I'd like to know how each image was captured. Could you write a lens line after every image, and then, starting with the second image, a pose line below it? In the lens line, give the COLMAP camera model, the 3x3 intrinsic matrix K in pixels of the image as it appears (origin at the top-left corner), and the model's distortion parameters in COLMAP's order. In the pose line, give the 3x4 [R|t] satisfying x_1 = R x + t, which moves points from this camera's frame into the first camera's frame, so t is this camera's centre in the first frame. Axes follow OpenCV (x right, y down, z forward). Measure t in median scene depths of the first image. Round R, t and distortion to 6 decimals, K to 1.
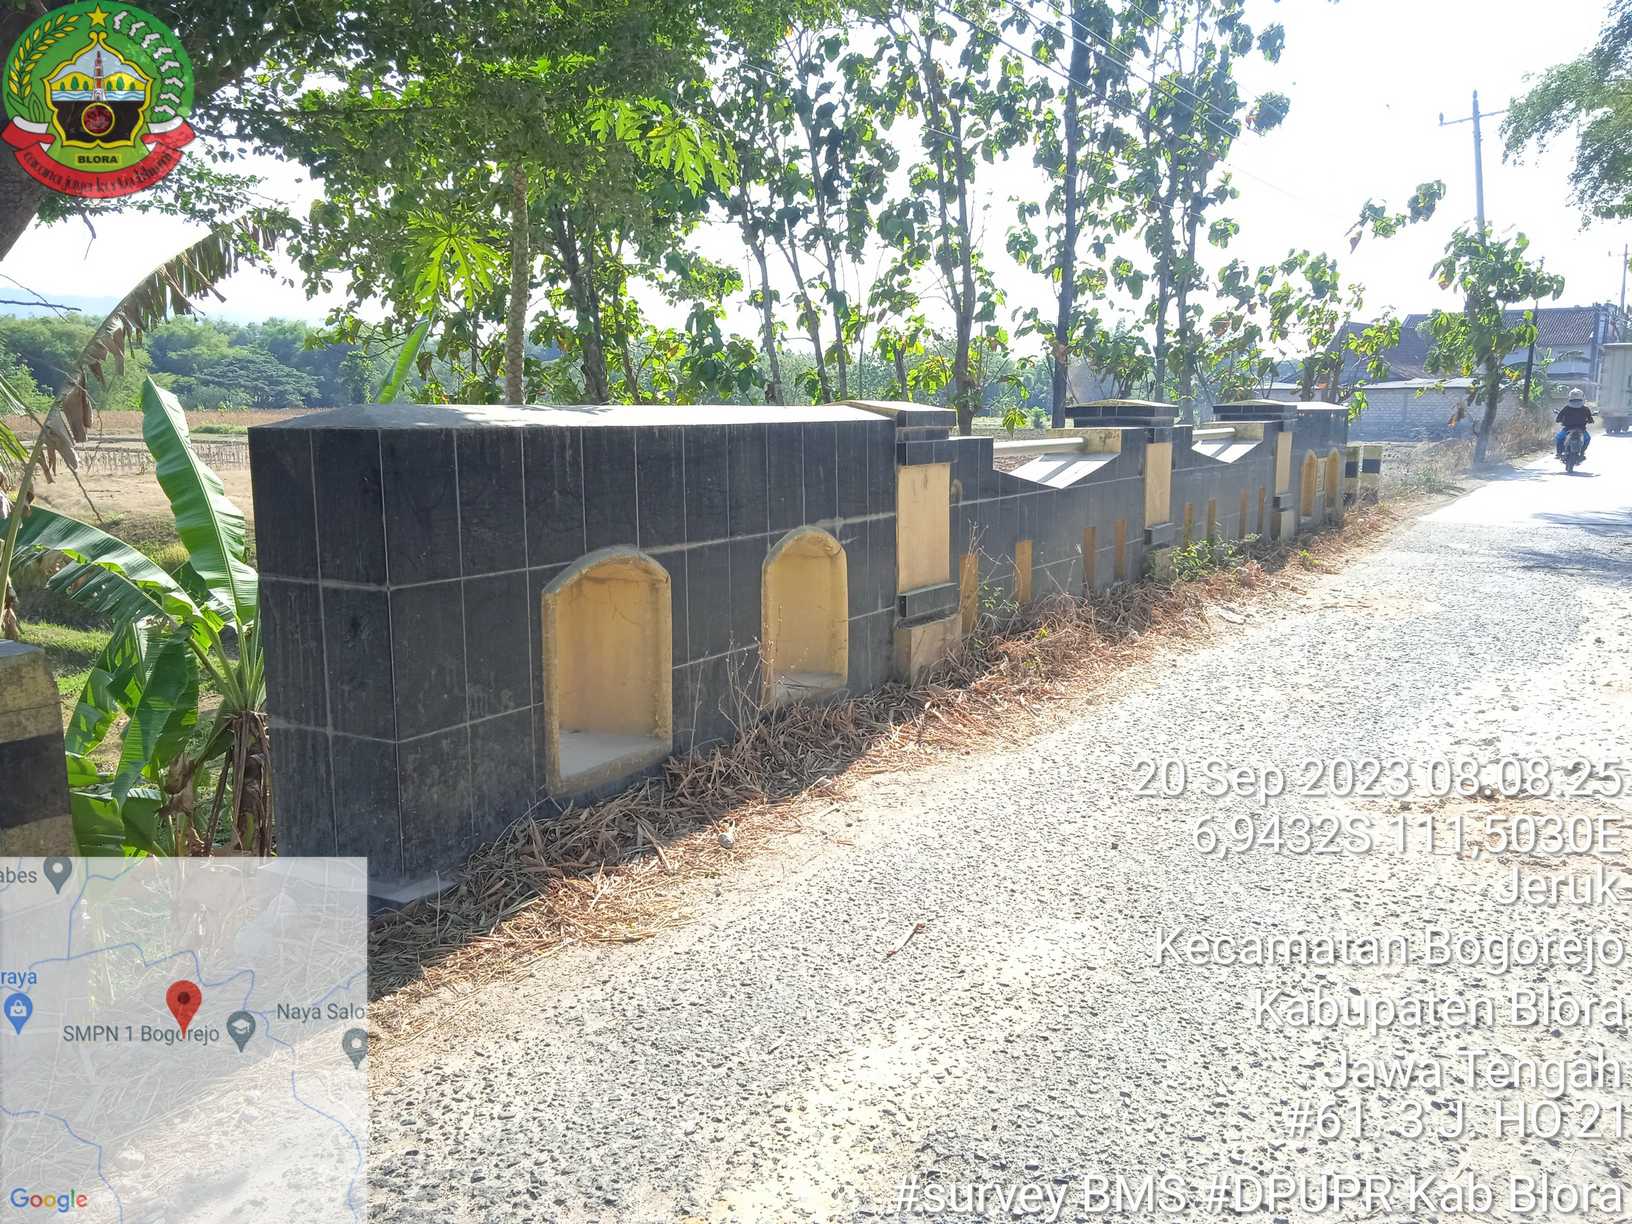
lens RADIAL K [[1339.2, 0, 812.2], [0, 1339.2, 587.4], [0, 0, 1]] dist [0.039697, -0.021740]
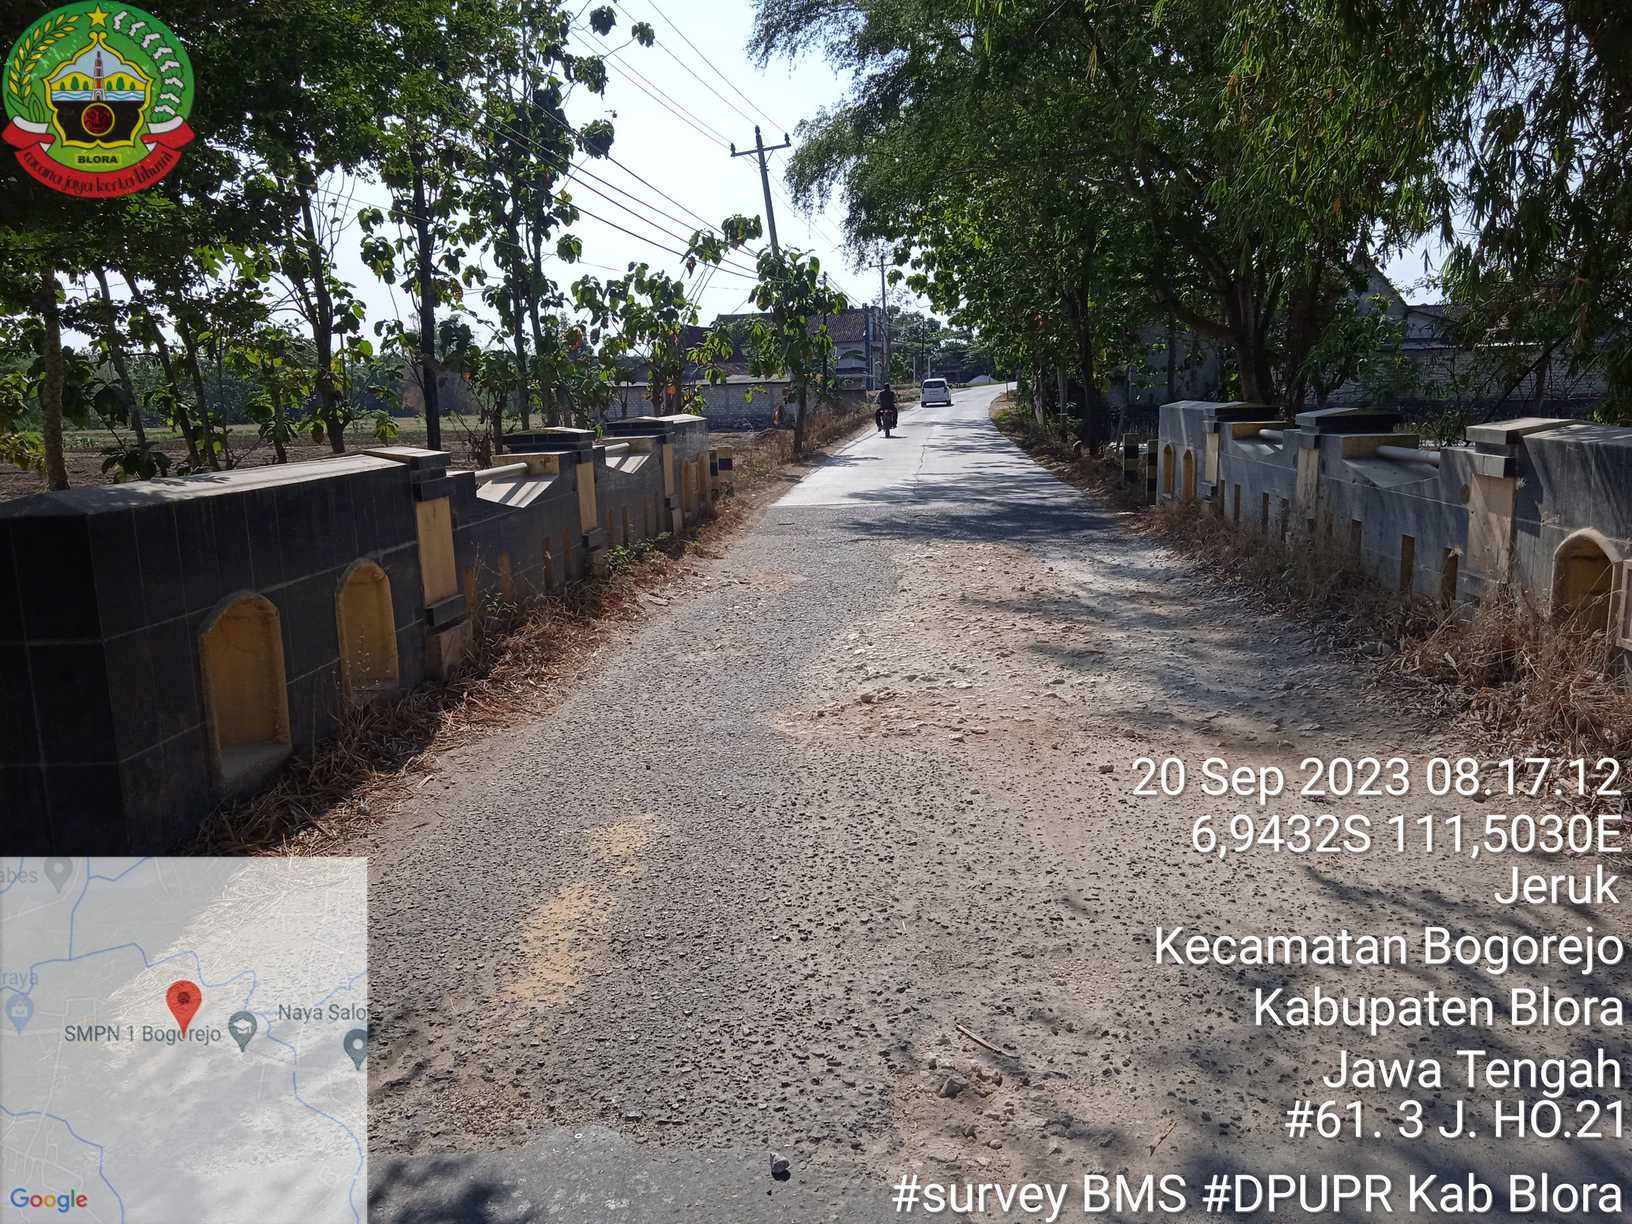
lens RADIAL K [[1339.2, 0, 816.1], [0, 1339.2, 606.9], [0, 0, 1]] dist [0.039697, -0.021740]
pose [[0.886592, -0.102610, 0.451027, -0.140028], [0.095474, 0.994682, 0.038620, -0.007292], [-0.452592, 0.008821, 0.891674, -0.198246]]
